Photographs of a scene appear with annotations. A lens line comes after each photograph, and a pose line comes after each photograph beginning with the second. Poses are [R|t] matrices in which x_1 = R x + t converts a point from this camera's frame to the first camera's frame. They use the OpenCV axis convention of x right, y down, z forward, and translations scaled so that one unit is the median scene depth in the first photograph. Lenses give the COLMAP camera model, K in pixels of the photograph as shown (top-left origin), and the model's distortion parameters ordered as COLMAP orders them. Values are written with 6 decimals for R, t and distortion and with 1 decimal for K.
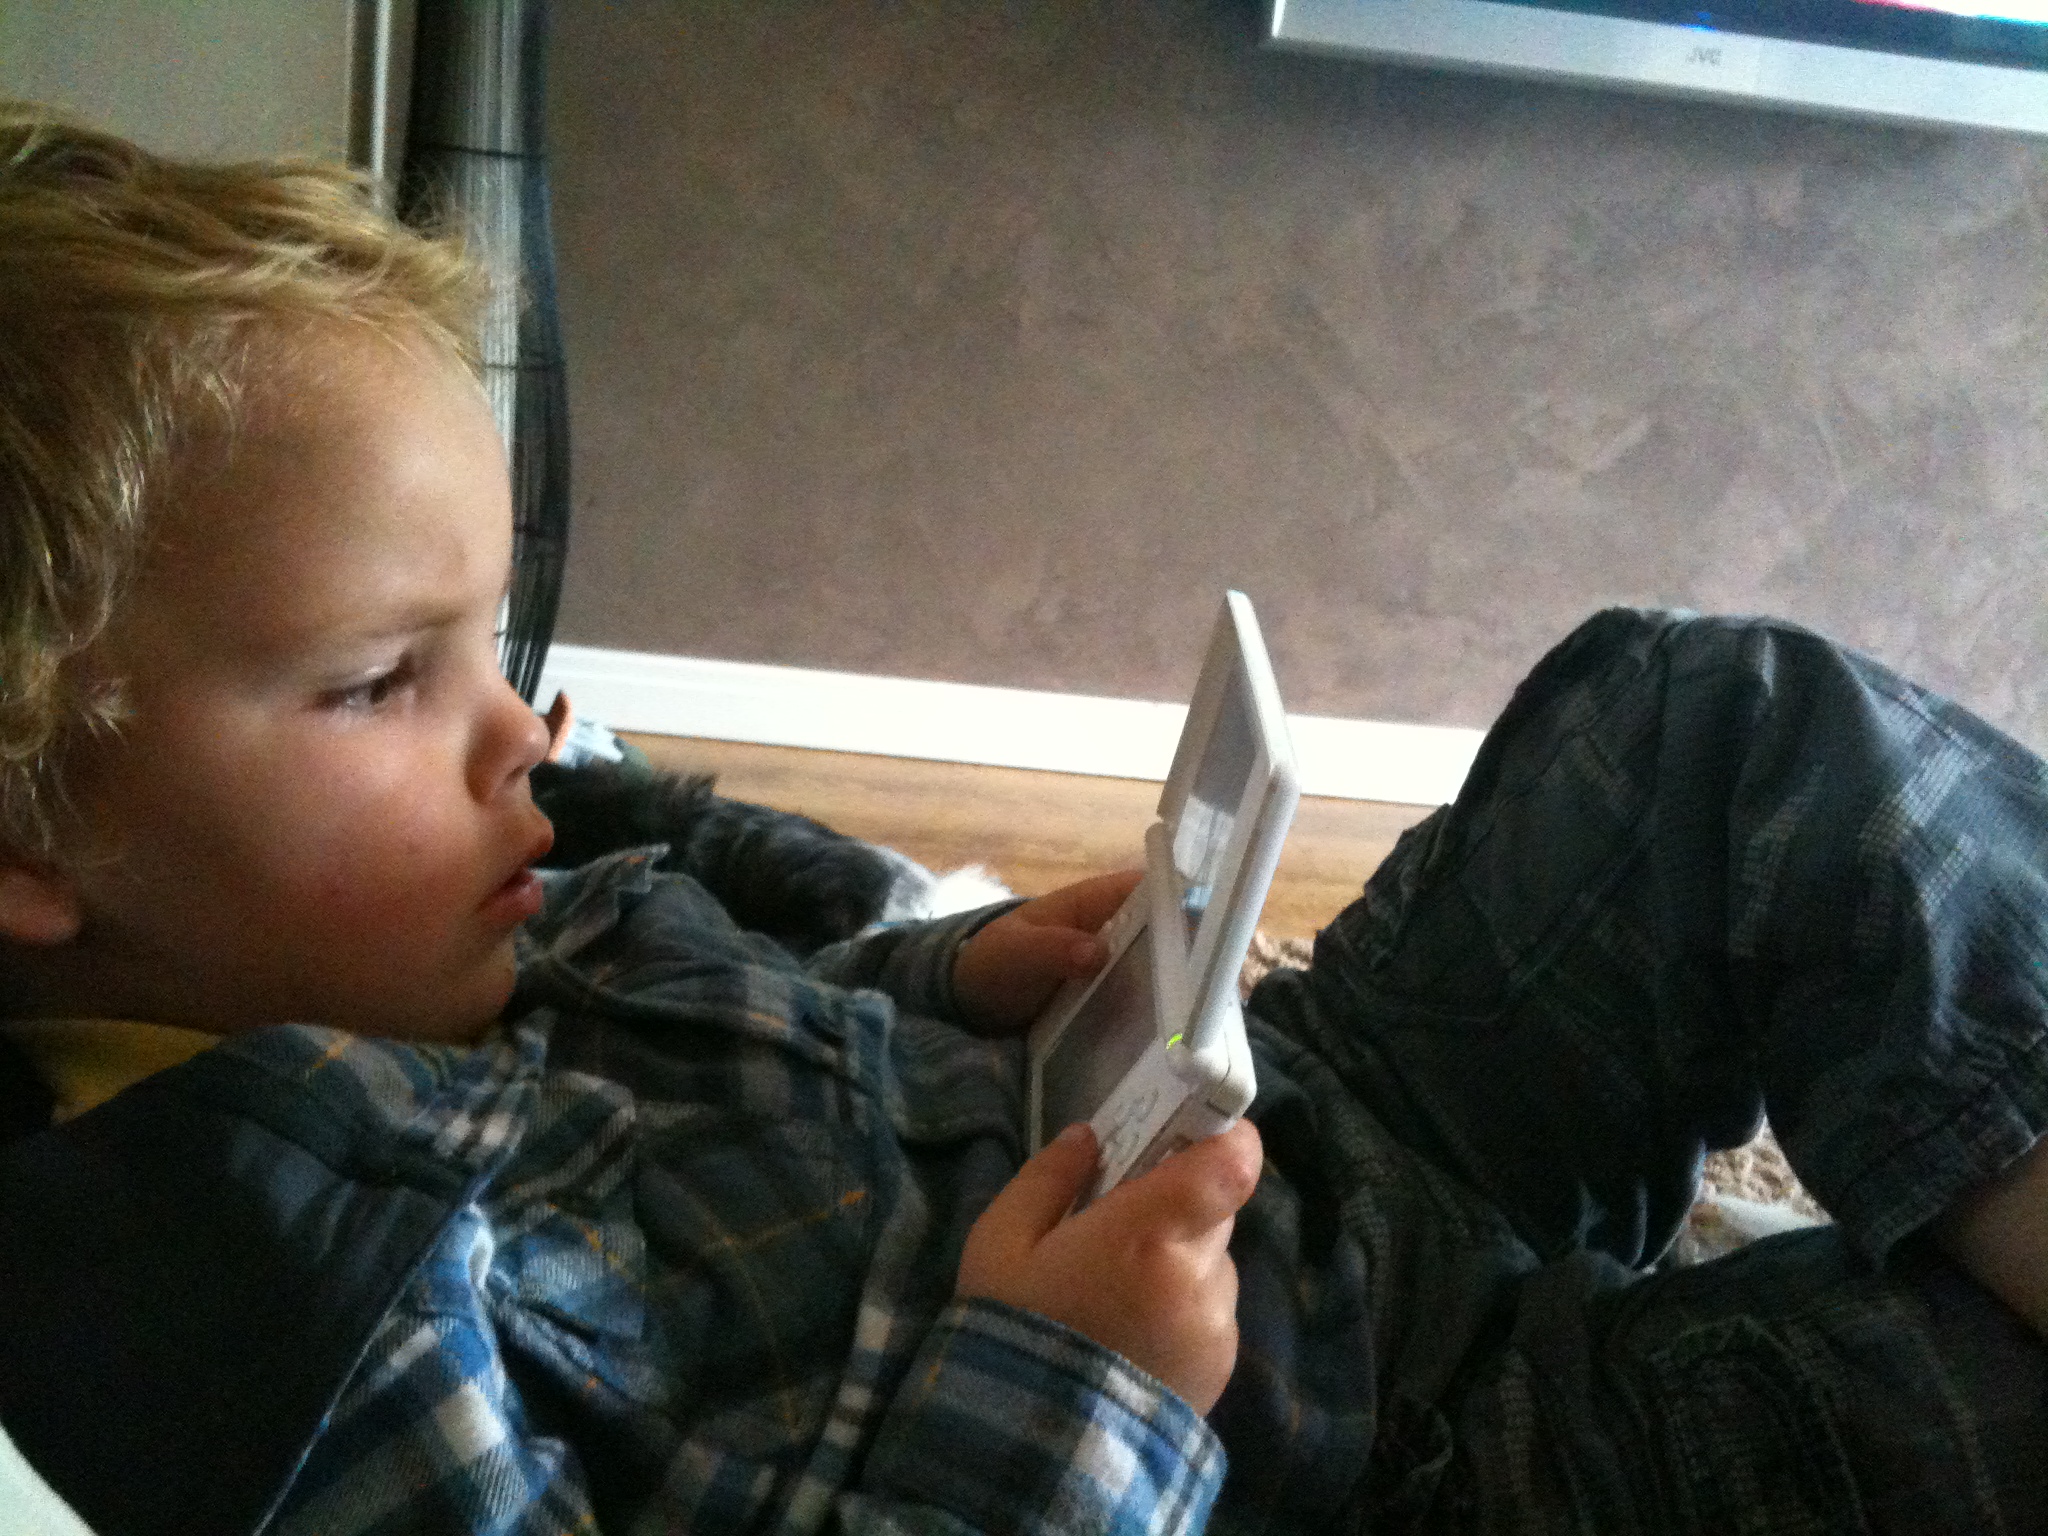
lens RADIAL K [[2110.0, 0, 1003.2], [0, 2110.0, 840.1], [0, 0, 1]] dist [0.115325, -0.378530]
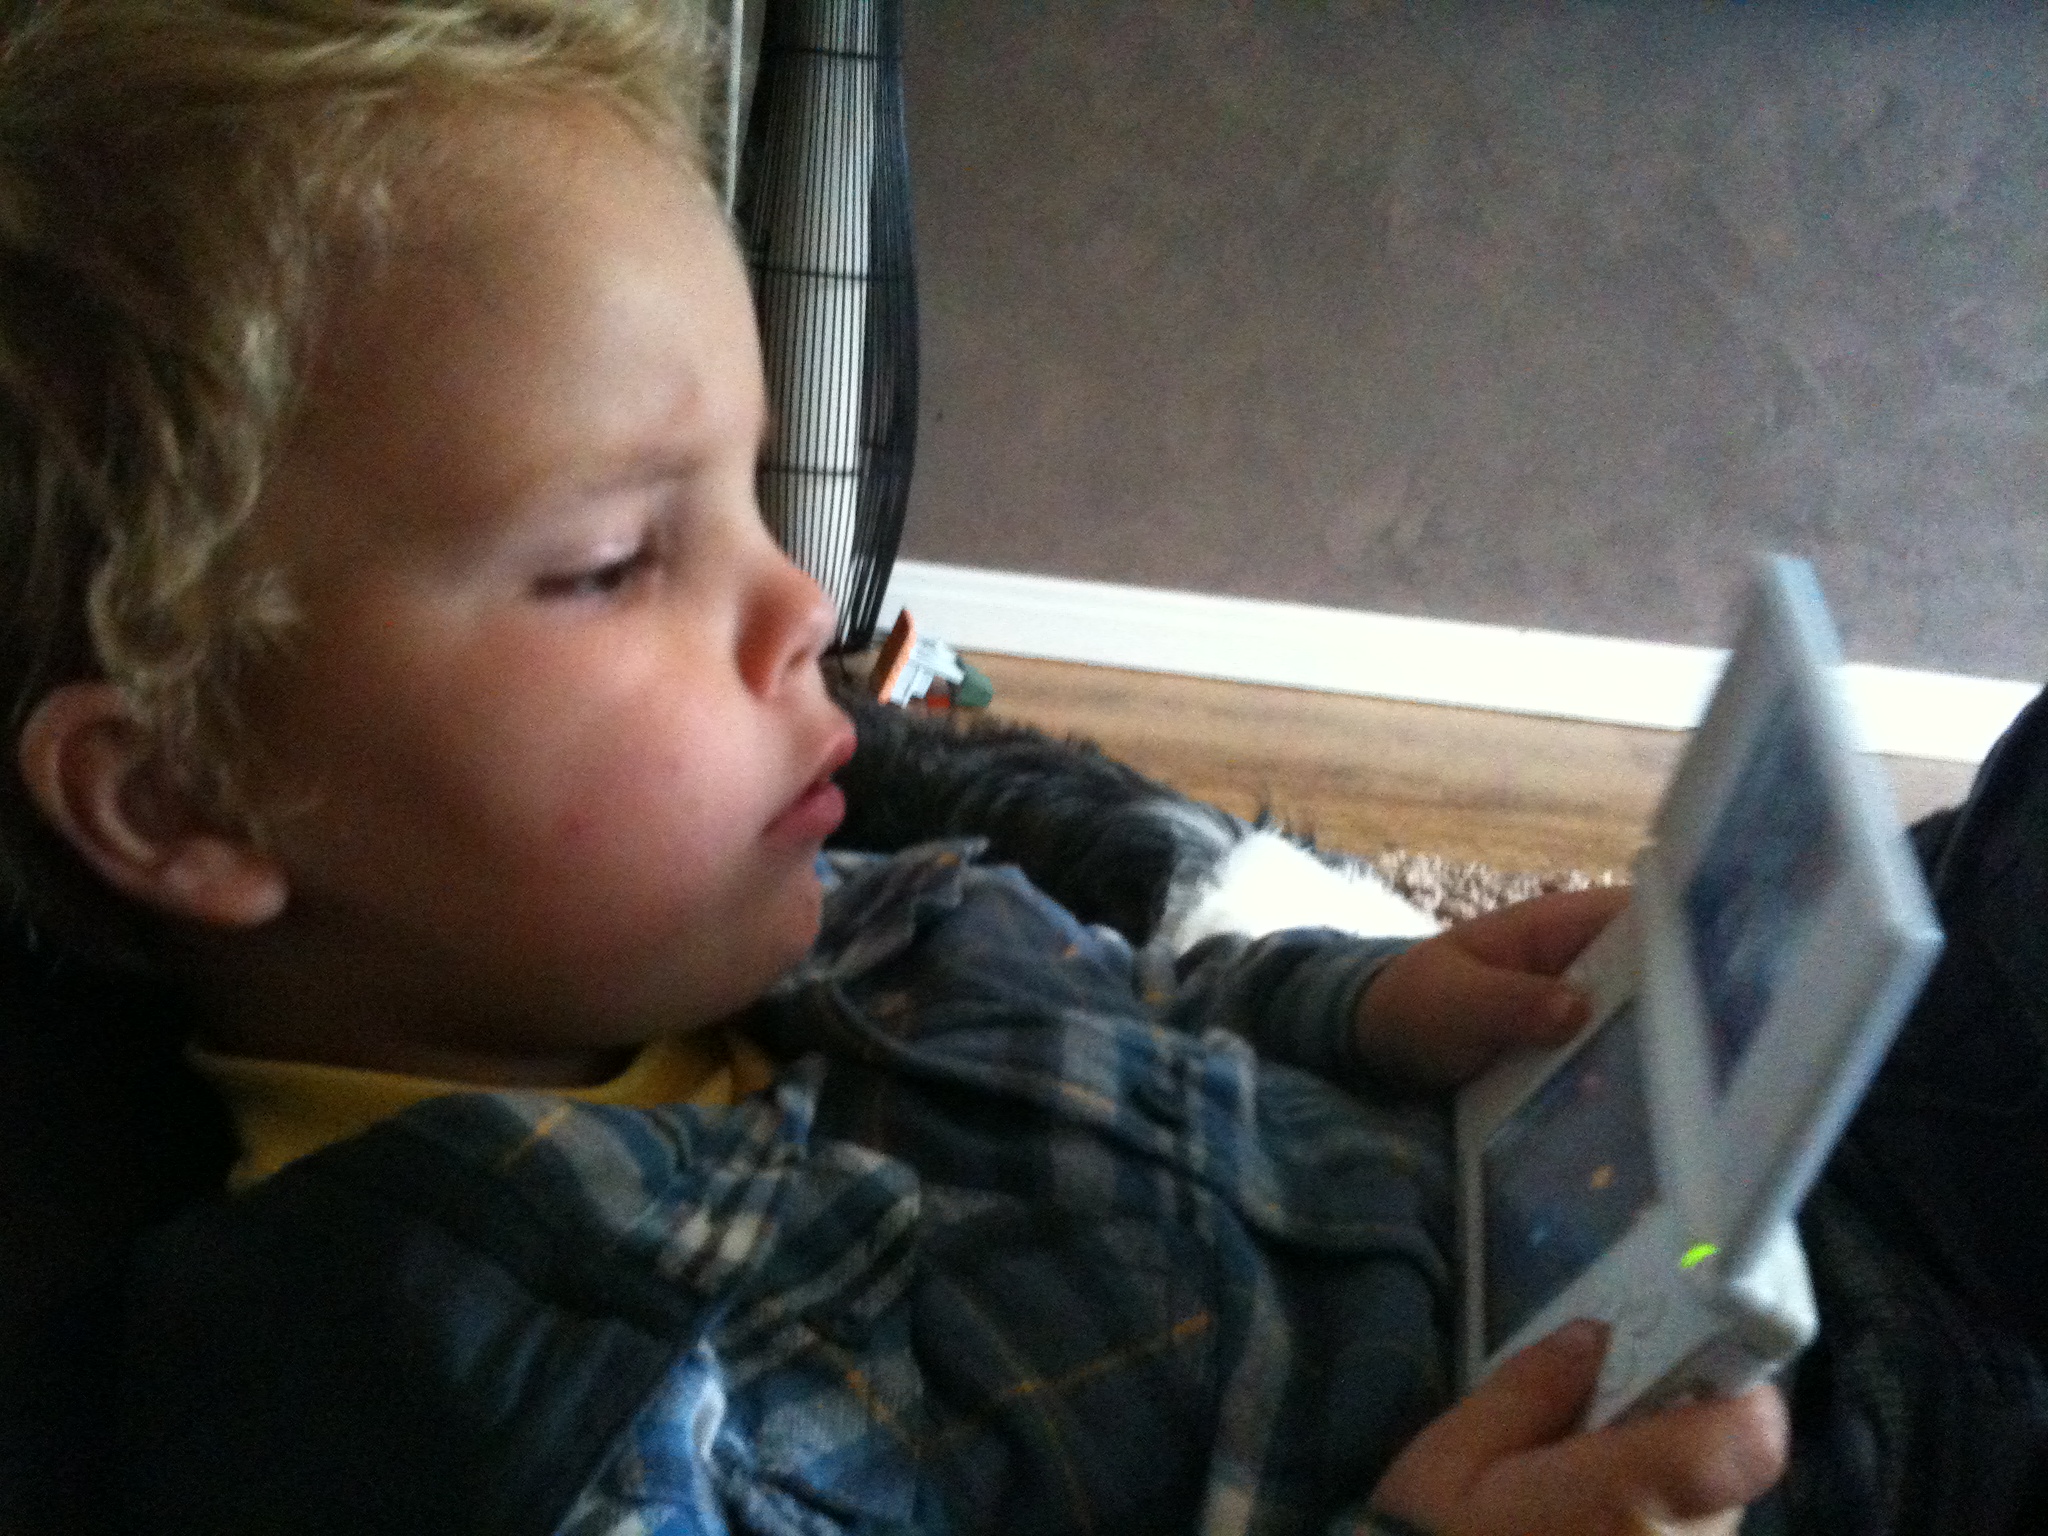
lens RADIAL K [[2110.0, 0, 1003.2], [0, 2110.0, 840.1], [0, 0, 1]] dist [0.115325, -0.378530]
pose [[0.986803, 0.033239, -0.158480, -0.021479], [-0.026837, 0.998742, 0.042362, -0.040881], [0.159688, -0.037549, 0.986453, 0.224976]]
